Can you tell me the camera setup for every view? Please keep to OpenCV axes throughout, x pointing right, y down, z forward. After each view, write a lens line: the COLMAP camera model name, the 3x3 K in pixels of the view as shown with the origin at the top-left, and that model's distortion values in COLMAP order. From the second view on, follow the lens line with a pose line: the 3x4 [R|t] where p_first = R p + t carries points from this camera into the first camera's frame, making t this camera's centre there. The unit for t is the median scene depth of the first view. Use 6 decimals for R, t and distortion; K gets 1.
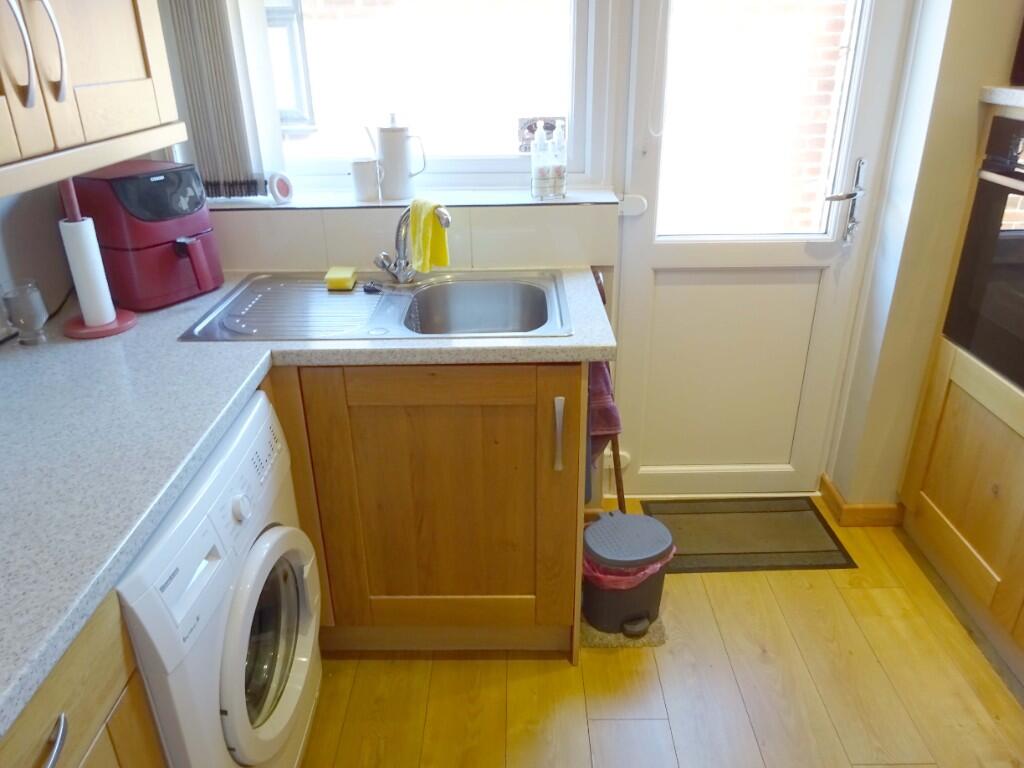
lens RADIAL K [[754.8, 0, 514.7], [0, 754.8, 382.6], [0, 0, 1]] dist [-0.001576, 0.004971]
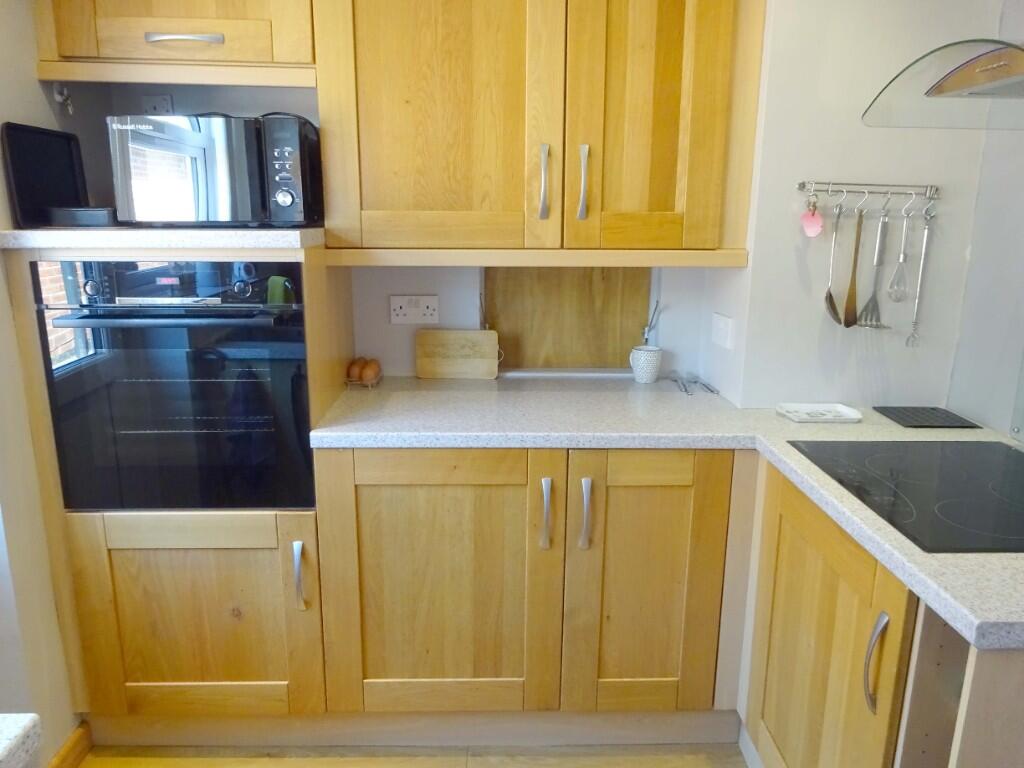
lens RADIAL K [[754.8, 0, 514.7], [0, 754.8, 382.6], [0, 0, 1]] dist [-0.001576, 0.004971]
pose [[-0.036511, -0.227868, 0.973007, -0.233220], [0.408596, 0.885149, 0.222625, -0.173741], [-0.911985, 0.405695, 0.060788, 0.449364]]
